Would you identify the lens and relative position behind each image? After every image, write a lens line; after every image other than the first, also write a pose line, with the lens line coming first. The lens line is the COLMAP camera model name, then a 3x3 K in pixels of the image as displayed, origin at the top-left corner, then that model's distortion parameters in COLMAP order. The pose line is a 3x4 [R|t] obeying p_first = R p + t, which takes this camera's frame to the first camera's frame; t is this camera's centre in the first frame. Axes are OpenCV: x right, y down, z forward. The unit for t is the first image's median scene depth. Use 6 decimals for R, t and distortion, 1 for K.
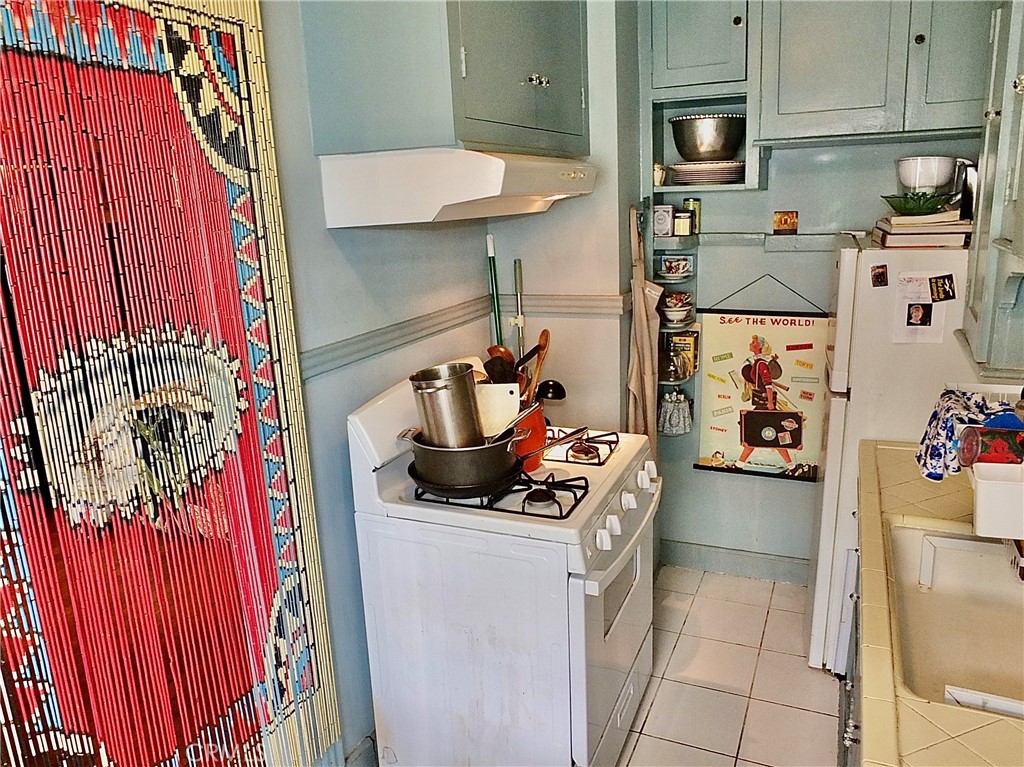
lens RADIAL K [[754.6, 0, 512.0], [0, 754.6, 383.5], [0, 0, 1]] dist [-0.014927, -0.006725]
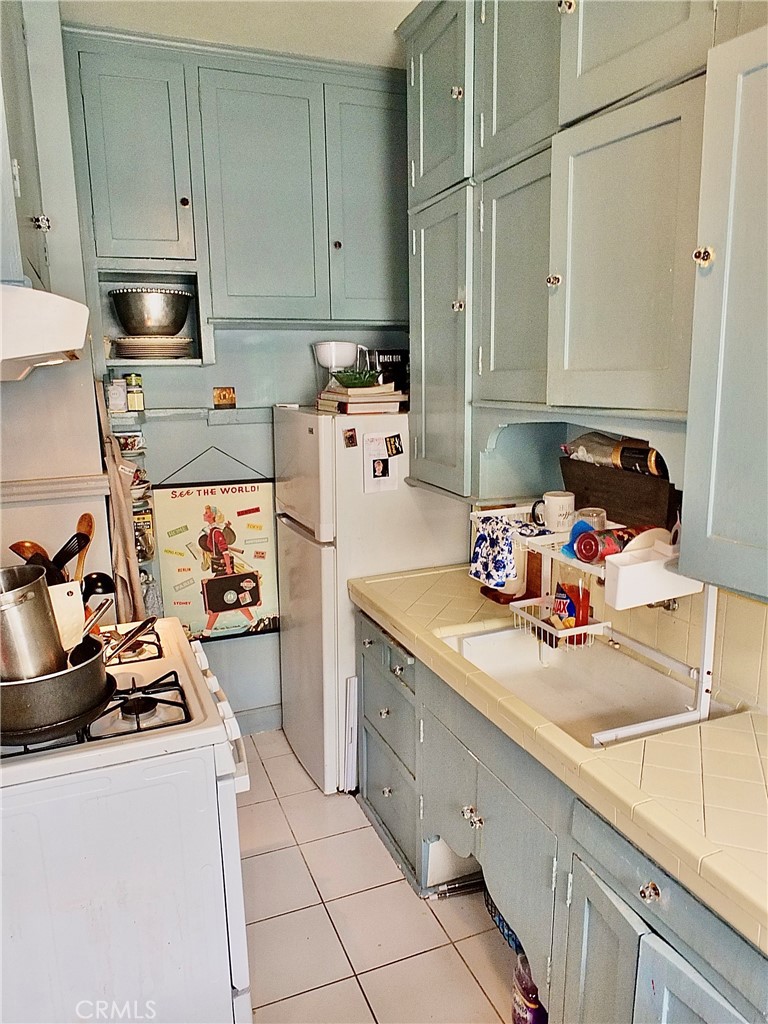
lens RADIAL K [[706.5, 0, 384.0], [0, 706.5, 512.0], [0, 0, 1]] dist [-0.019523, -0.003450]
pose [[0.692362, -0.110755, 0.713000, -0.207746], [0.162539, 0.986692, -0.004565, -0.011548], [-0.703005, 0.119051, 0.701149, 0.152038]]
